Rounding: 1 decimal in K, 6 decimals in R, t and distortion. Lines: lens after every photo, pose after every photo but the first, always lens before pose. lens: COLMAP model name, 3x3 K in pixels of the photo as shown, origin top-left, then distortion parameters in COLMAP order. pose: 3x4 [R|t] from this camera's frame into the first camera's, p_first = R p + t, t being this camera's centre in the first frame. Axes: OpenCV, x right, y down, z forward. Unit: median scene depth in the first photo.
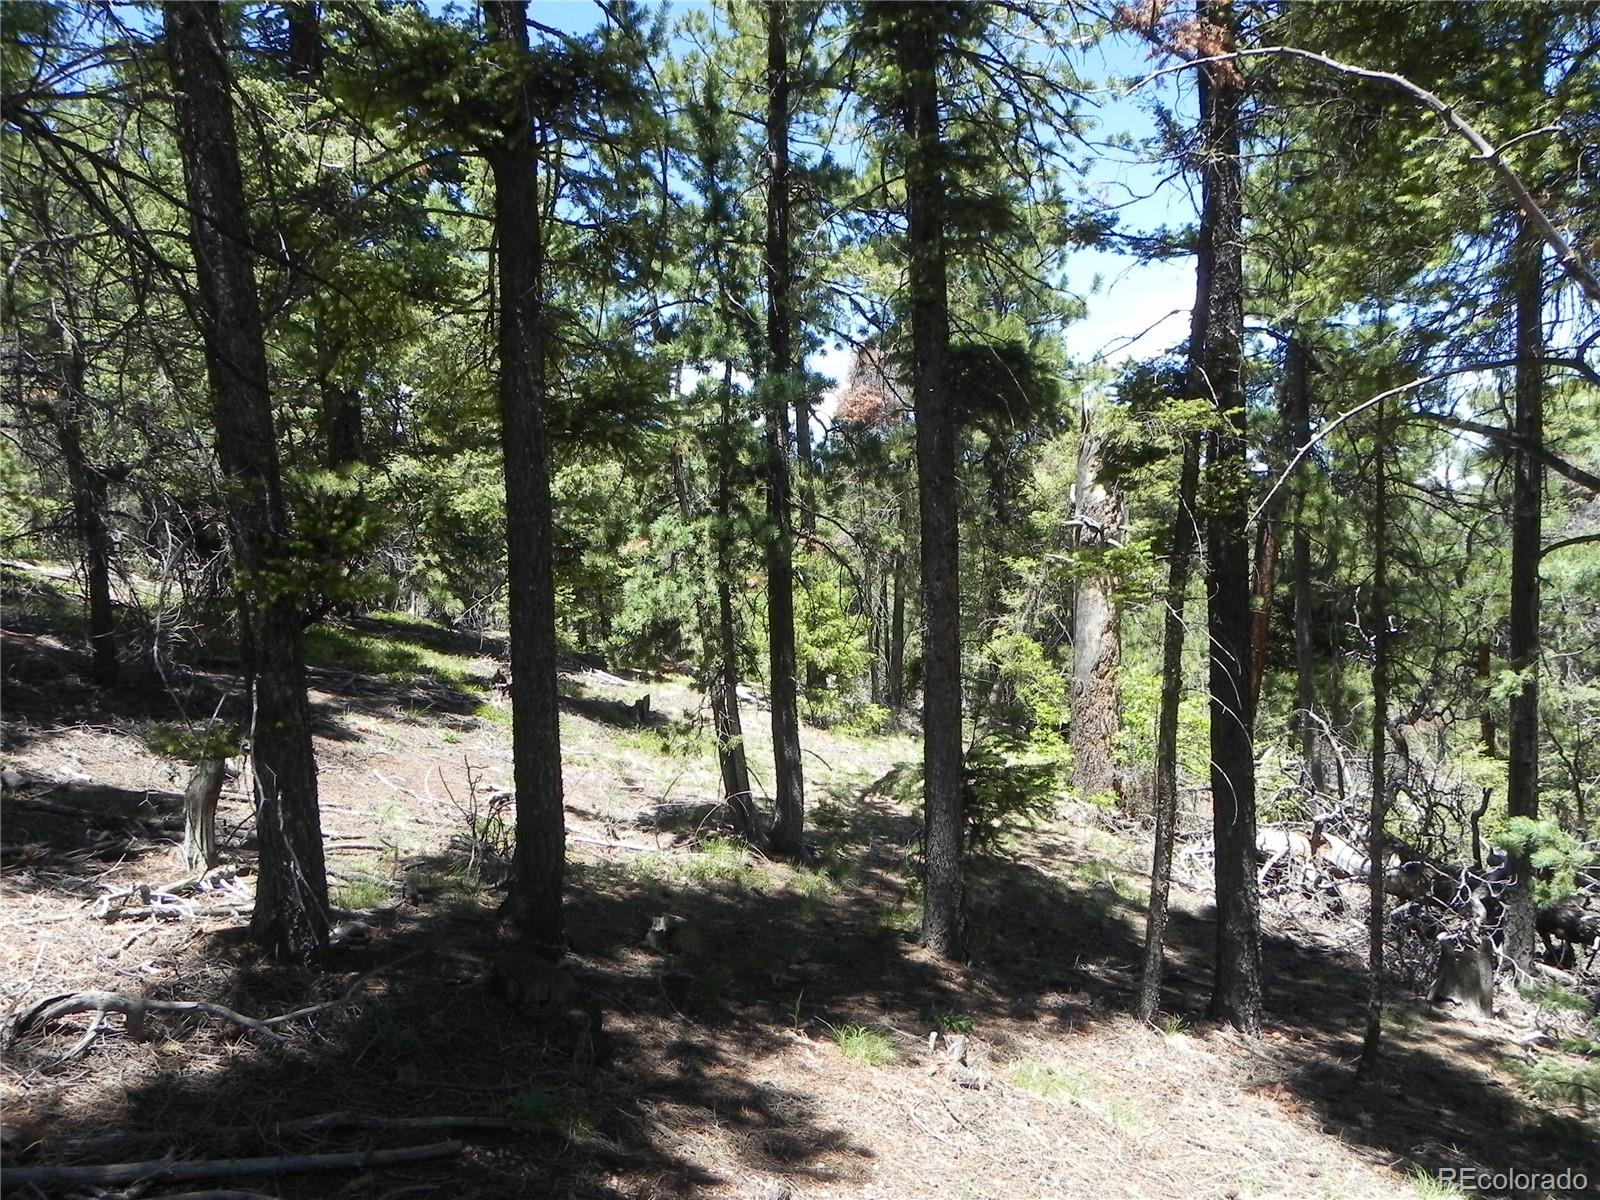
lens RADIAL K [[1208.7, 0, 798.7], [0, 1208.7, 605.3], [0, 0, 1]] dist [-0.002249, -0.001755]
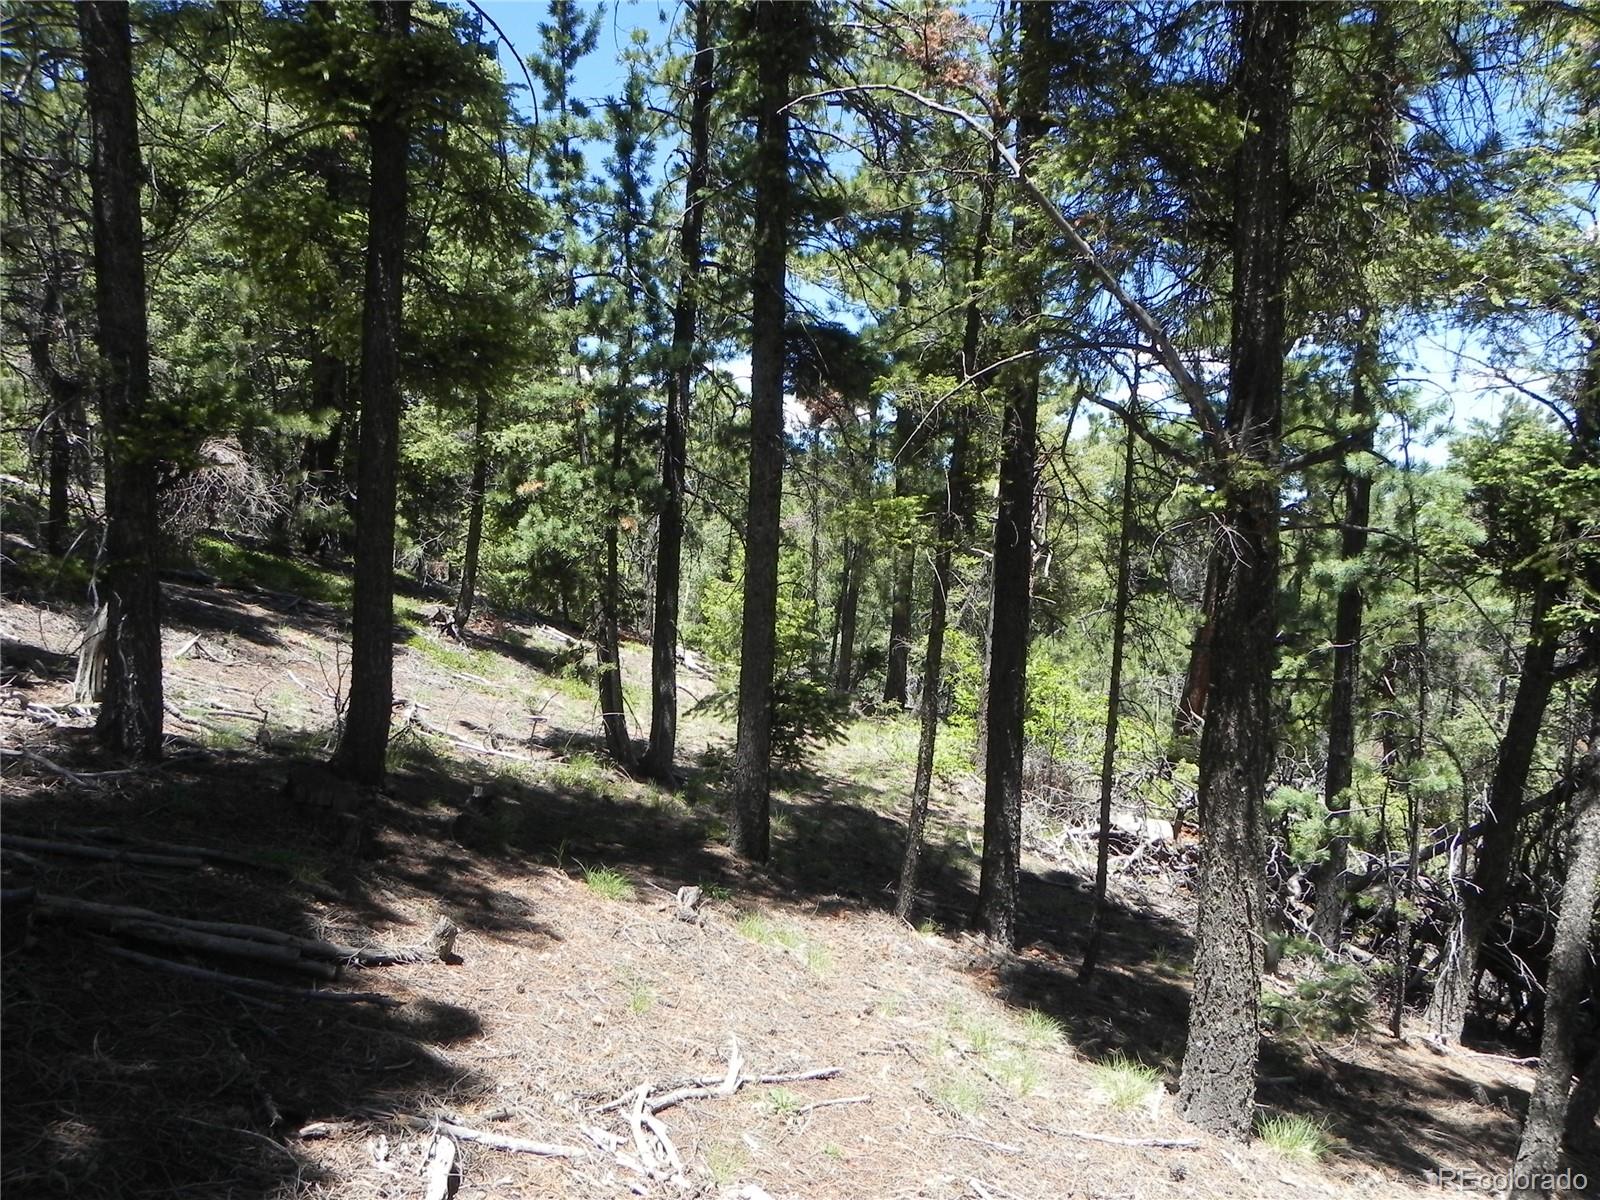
lens RADIAL K [[1208.7, 0, 801.8], [0, 1208.7, 596.1], [0, 0, 1]] dist [-0.002249, -0.001755]
pose [[0.996655, 0.080723, -0.012751, 0.134735], [-0.080860, 0.996668, -0.010675, 0.042696], [0.011846, 0.011670, 0.999862, -0.115302]]
